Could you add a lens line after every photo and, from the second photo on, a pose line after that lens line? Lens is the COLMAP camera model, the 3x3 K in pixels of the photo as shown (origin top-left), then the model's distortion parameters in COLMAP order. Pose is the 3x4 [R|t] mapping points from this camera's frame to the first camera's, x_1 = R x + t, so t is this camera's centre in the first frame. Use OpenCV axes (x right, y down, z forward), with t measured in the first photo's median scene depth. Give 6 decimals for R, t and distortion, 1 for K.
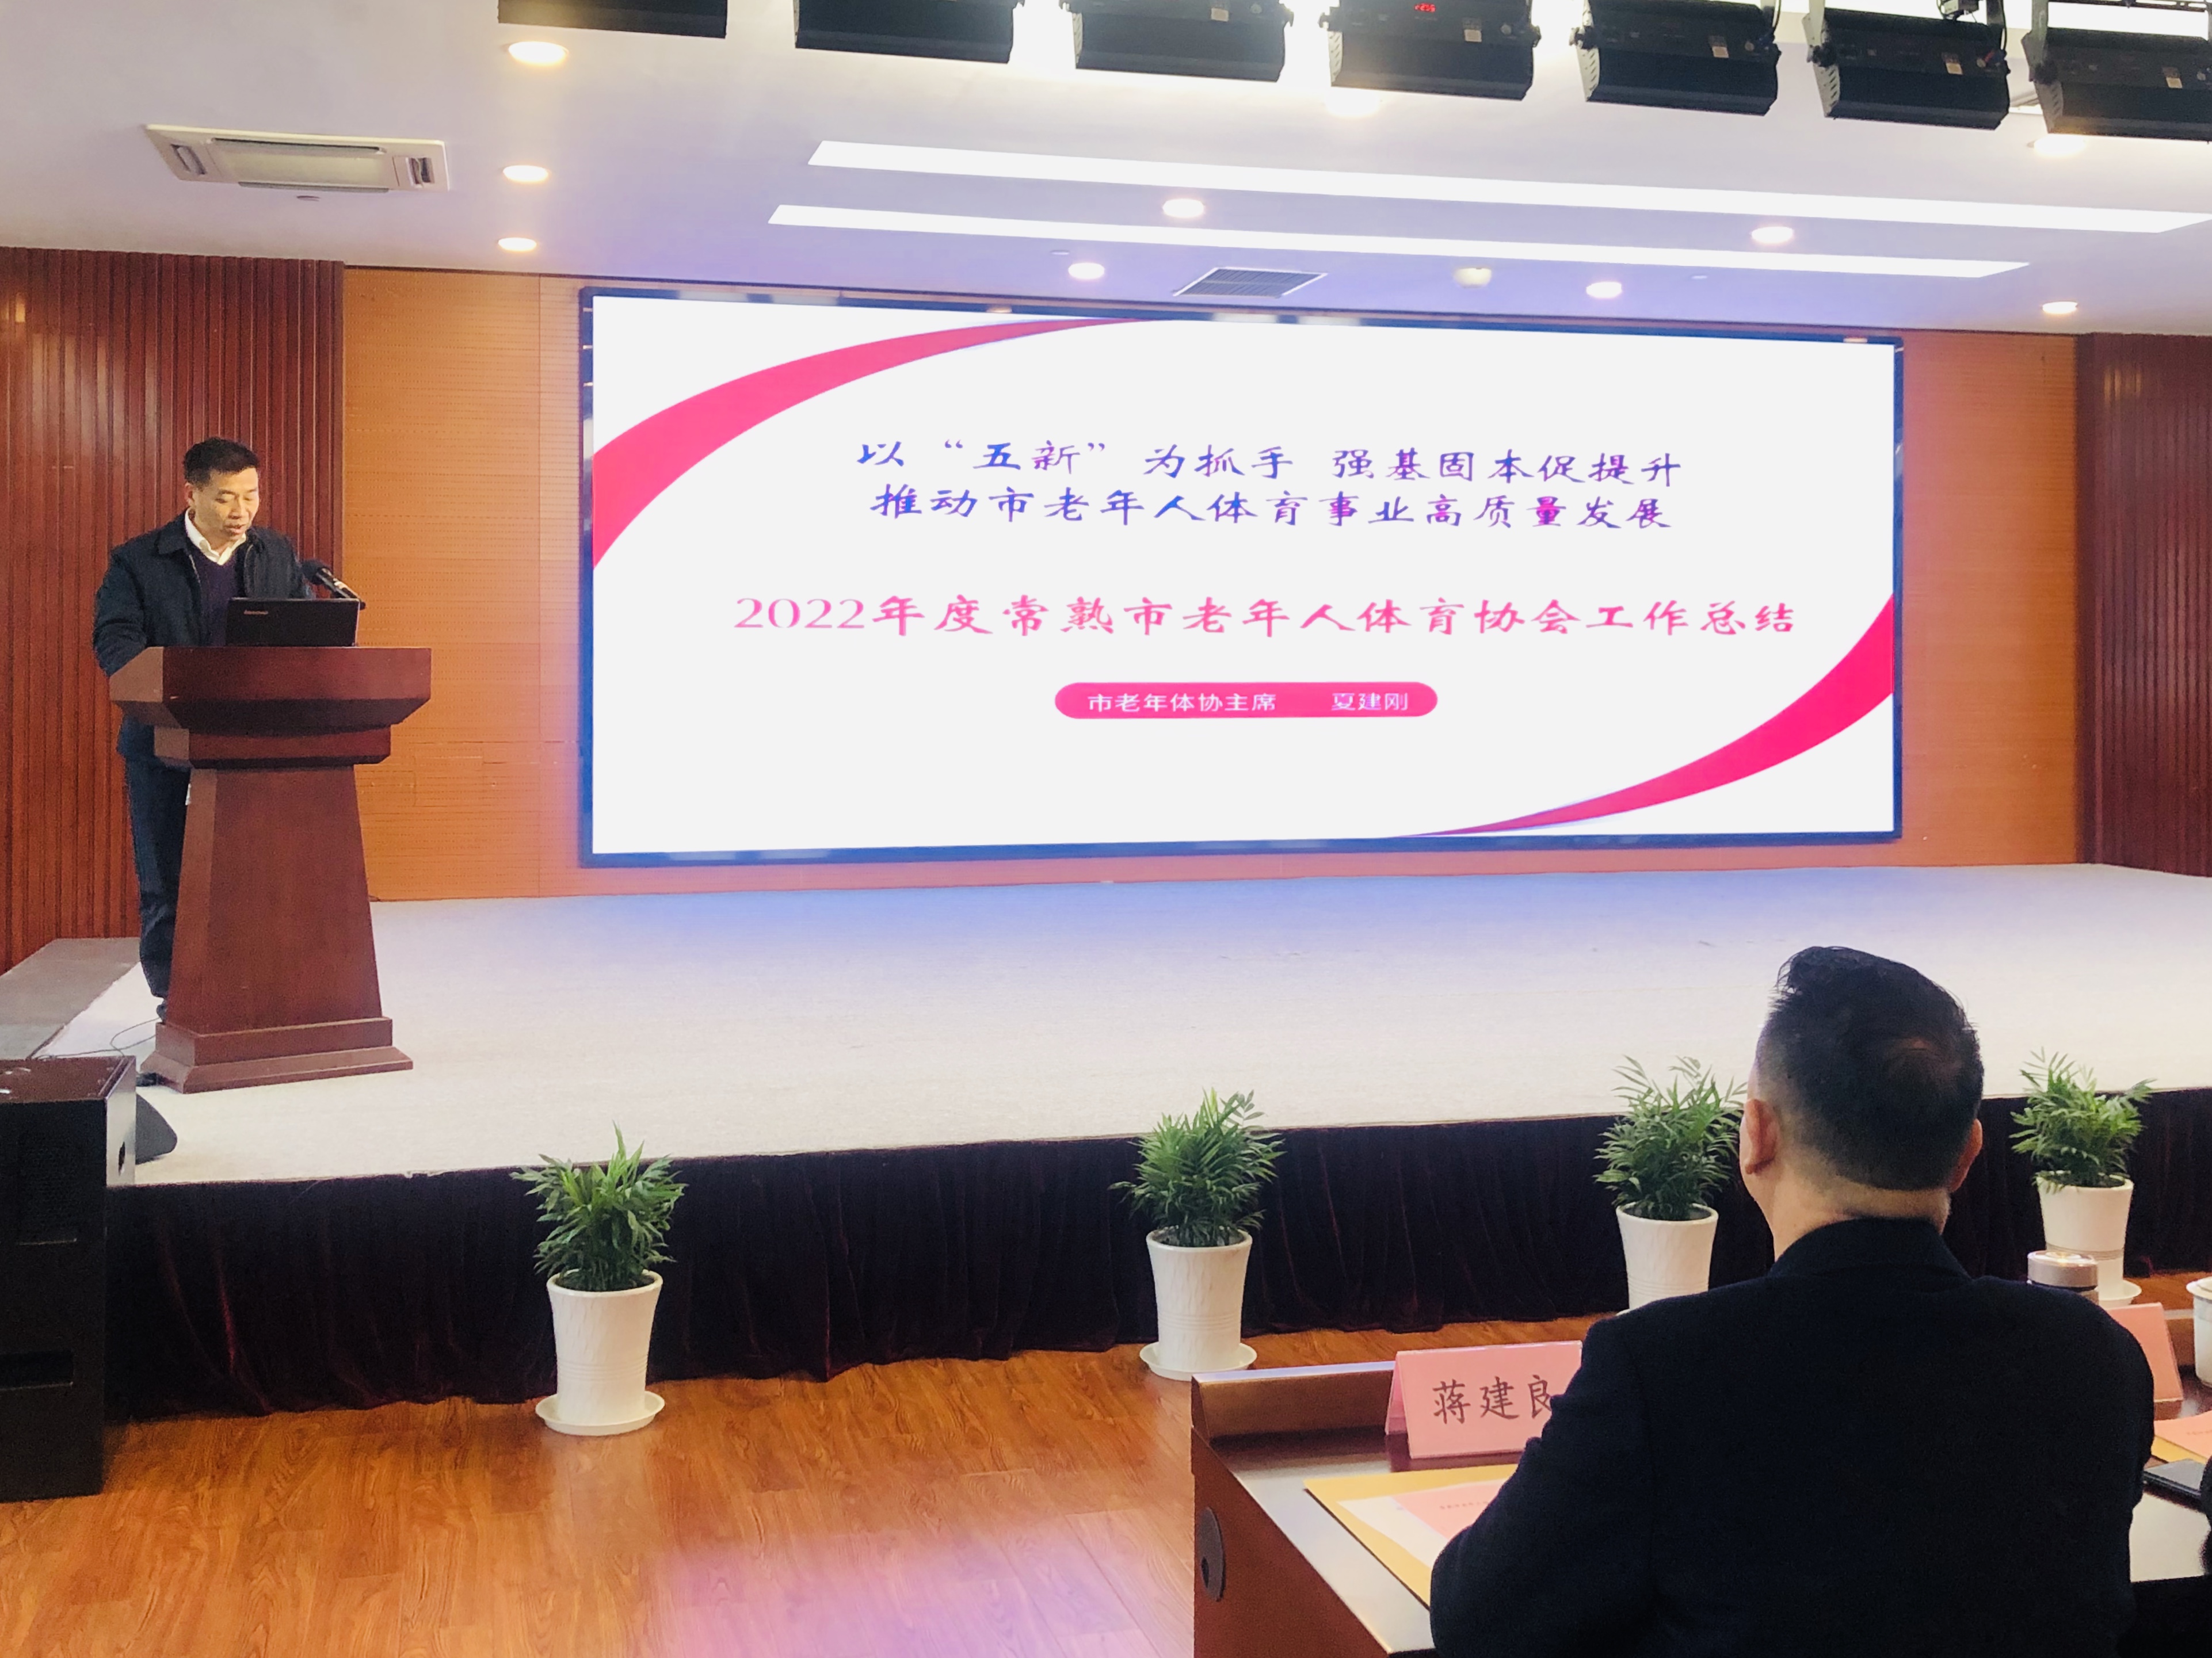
lens RADIAL K [[2834.0, 0, 1112.4], [0, 2834.0, 636.6], [0, 0, 1]] dist [0.302716, -0.815711]
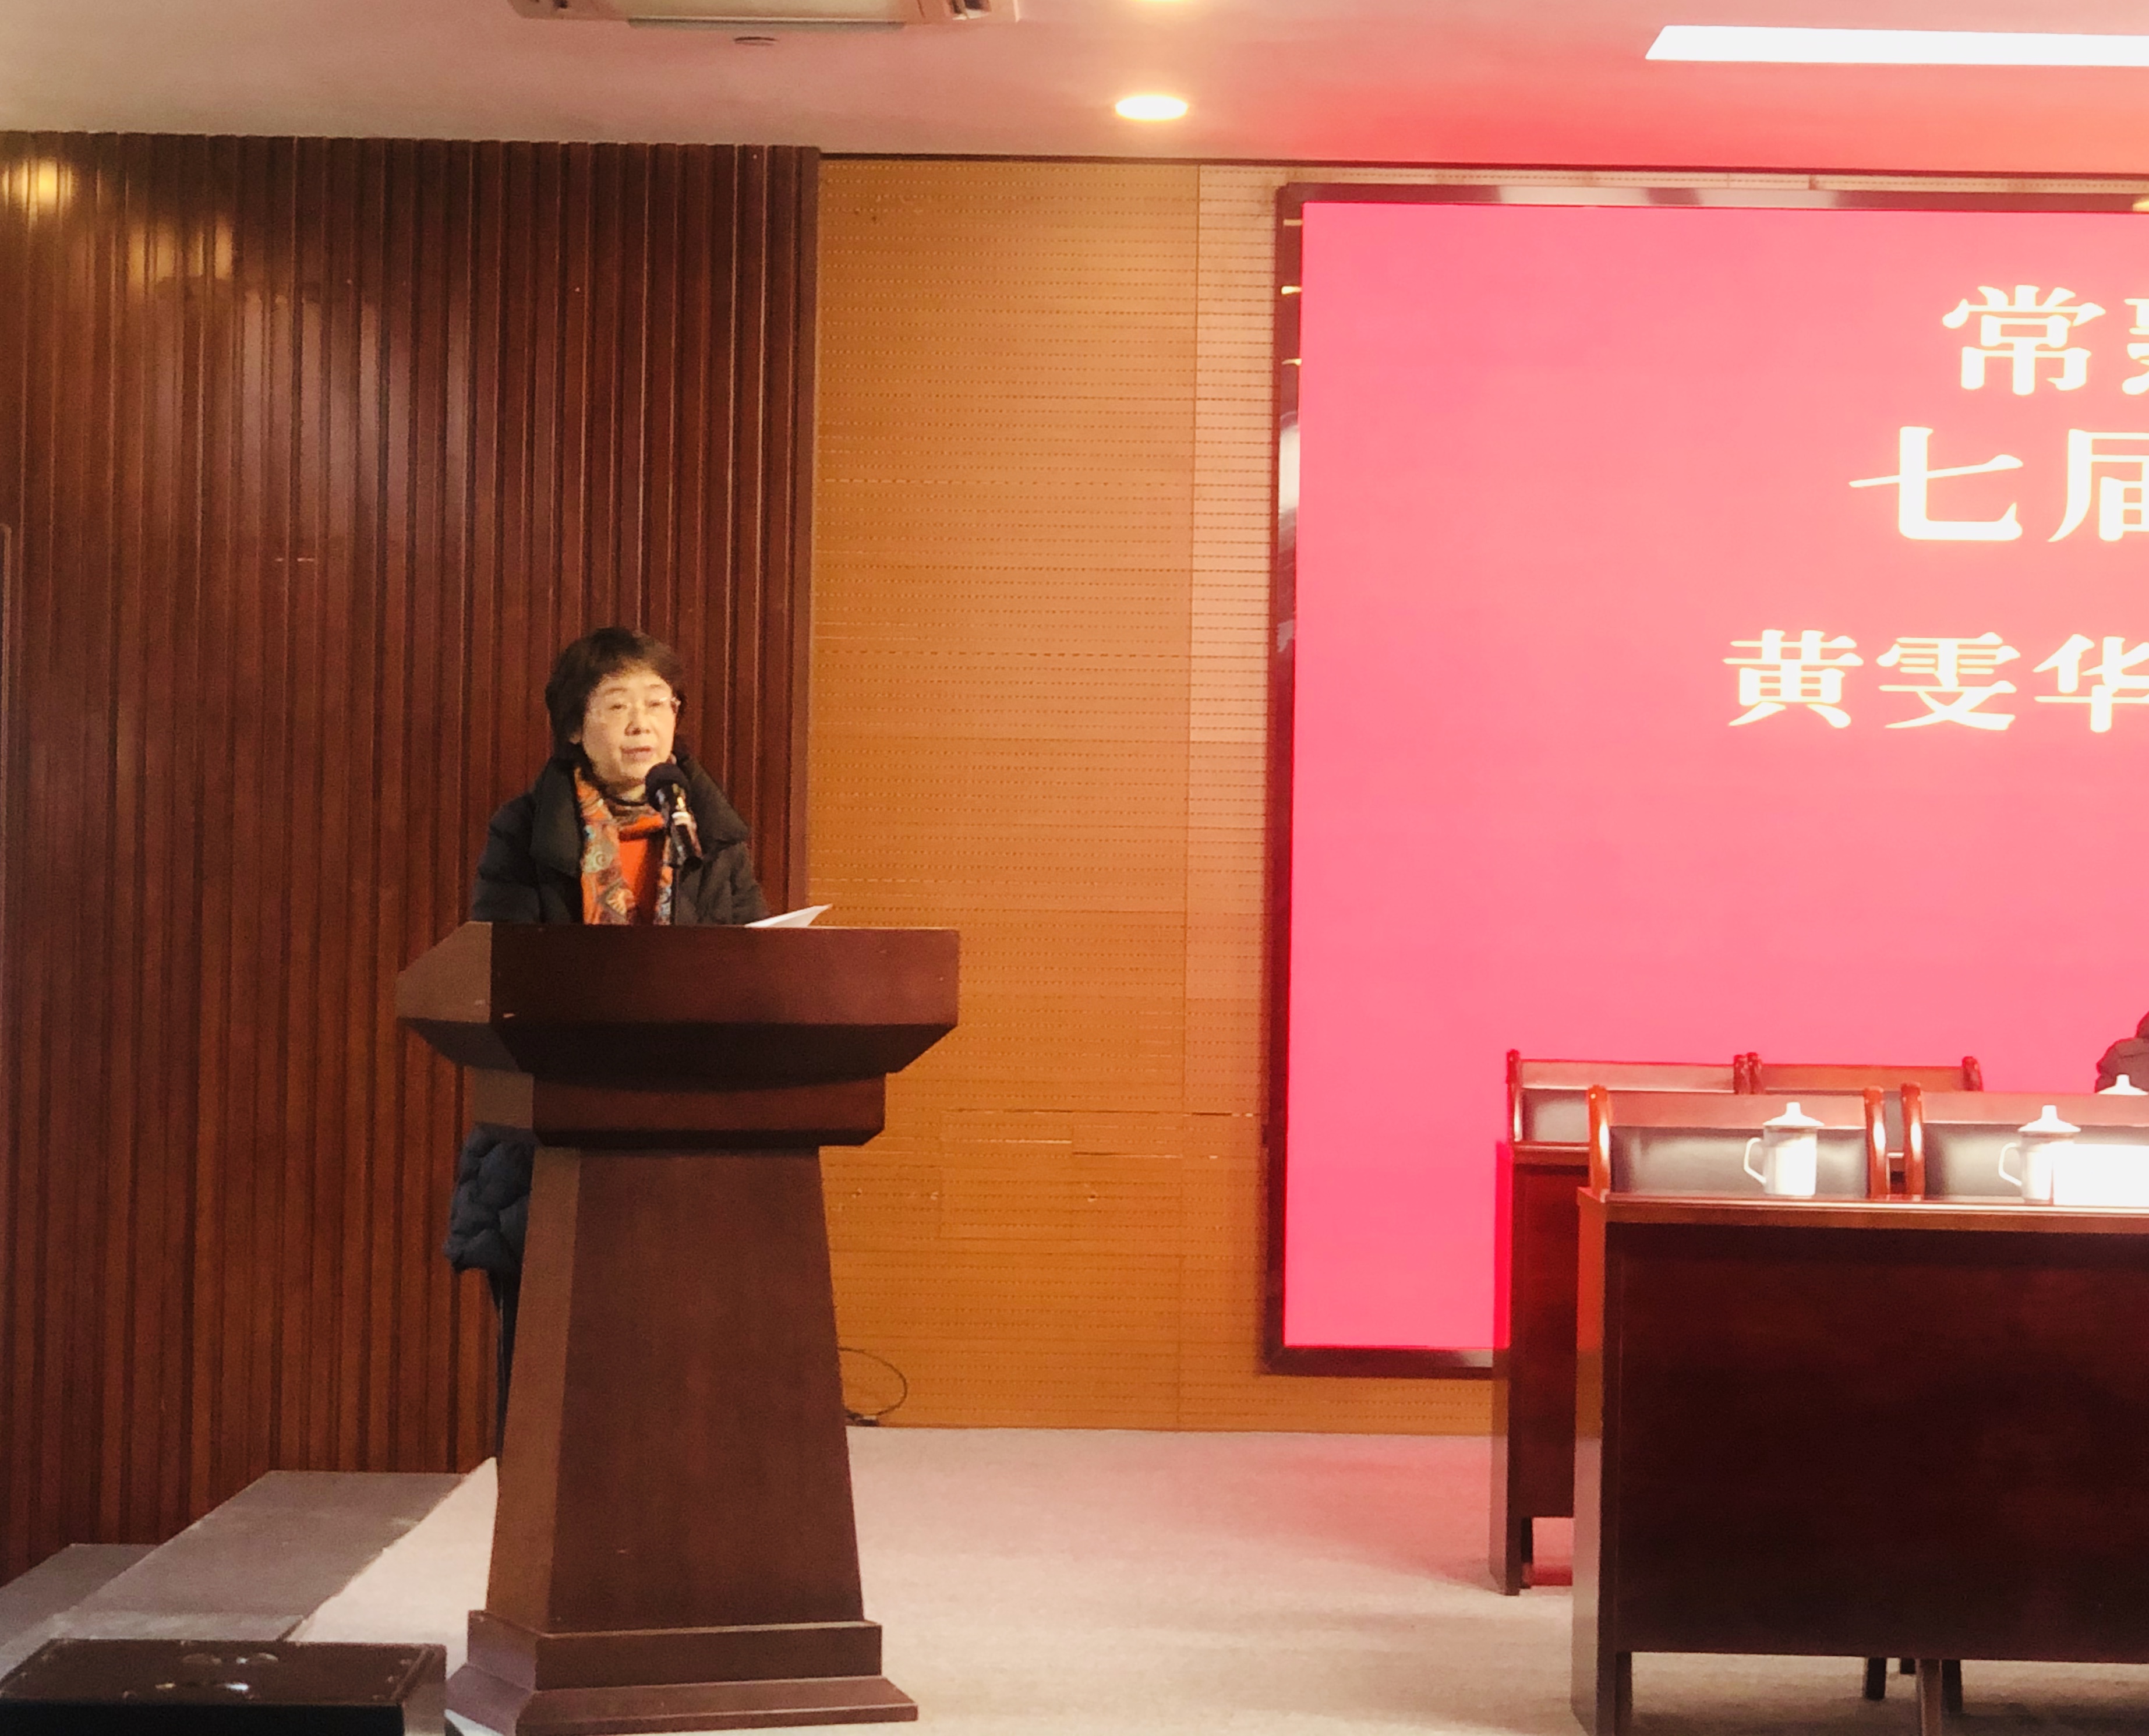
lens RADIAL K [[6345.6, 0, 1074.5], [0, 6345.6, 868.0], [0, 0, 1]] dist [-0.039097, 1.210188]
pose [[0.975230, 0.013472, -0.220782, 0.029575], [-0.014196, 0.999898, -0.001693, -0.004231], [0.220736, 0.004785, 0.975322, -0.085696]]
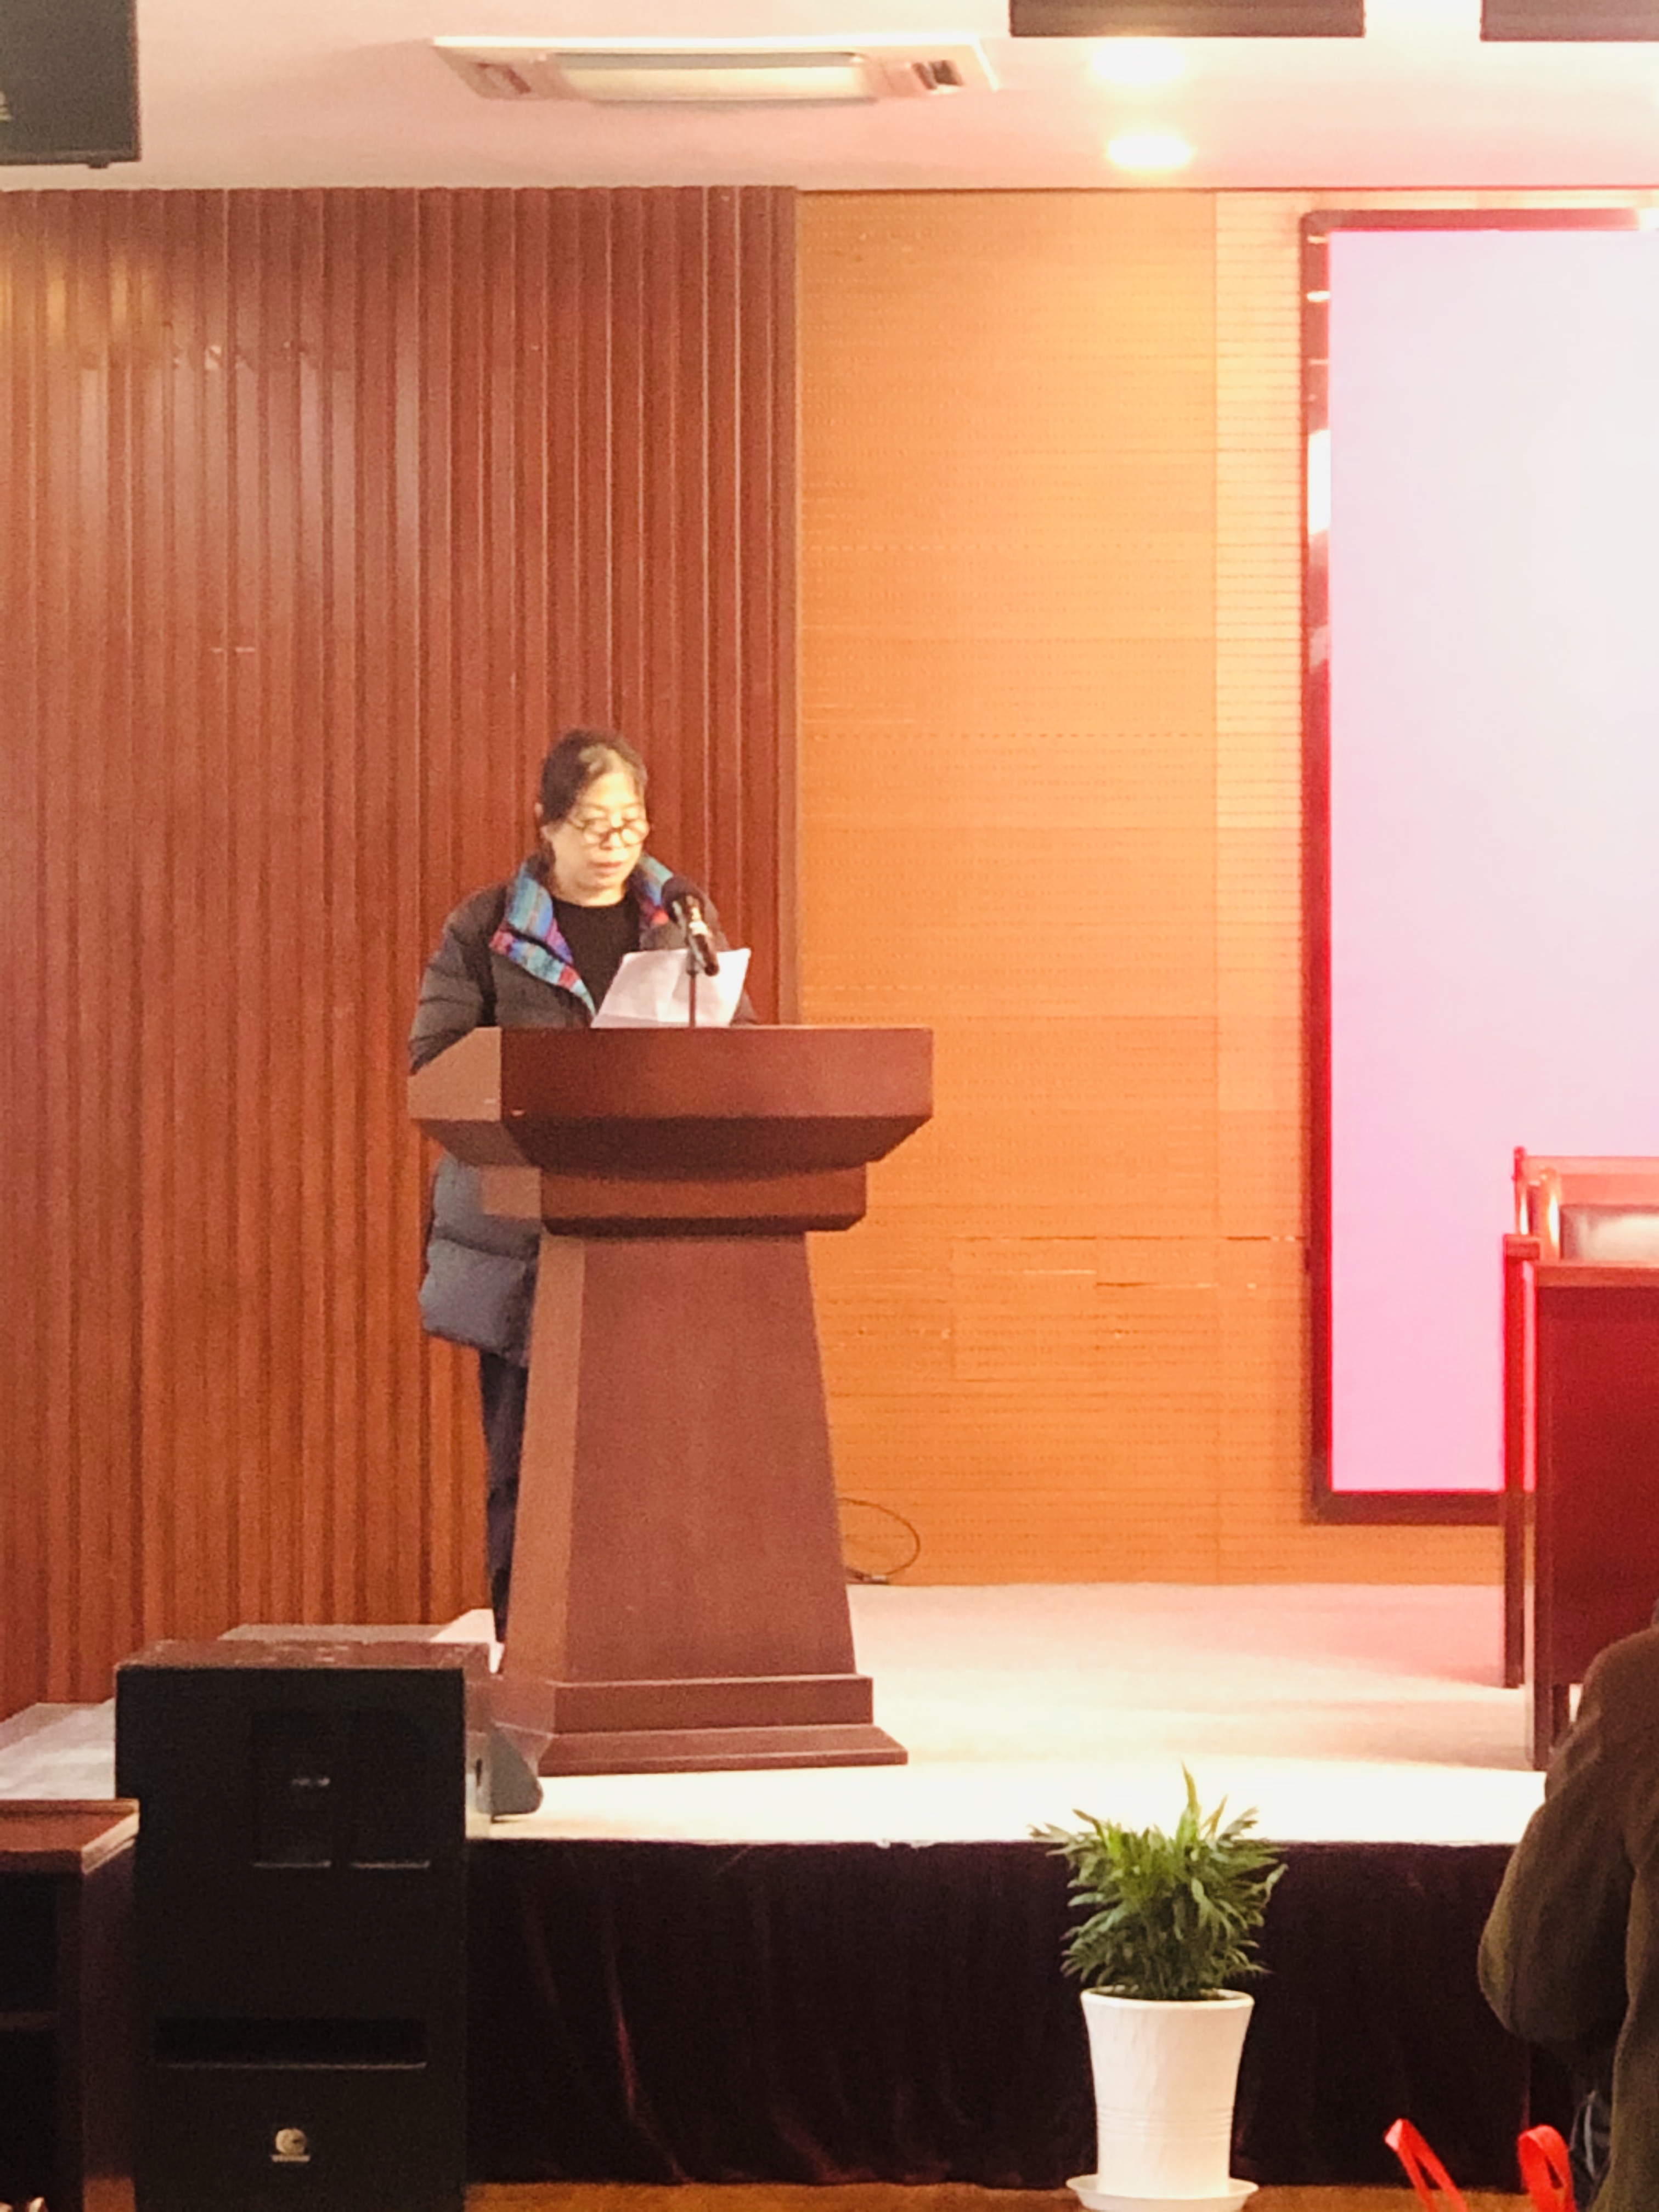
lens RADIAL K [[9399.6, 0, 829.5], [0, 9399.6, 1106.0], [0, 0, 1]] dist [0.175313, 2.871064]
pose [[0.965434, -0.001682, -0.260641, 0.168909], [0.005019, 0.999914, 0.012139, -0.002395], [0.260598, -0.013028, 0.965359, -0.582621]]
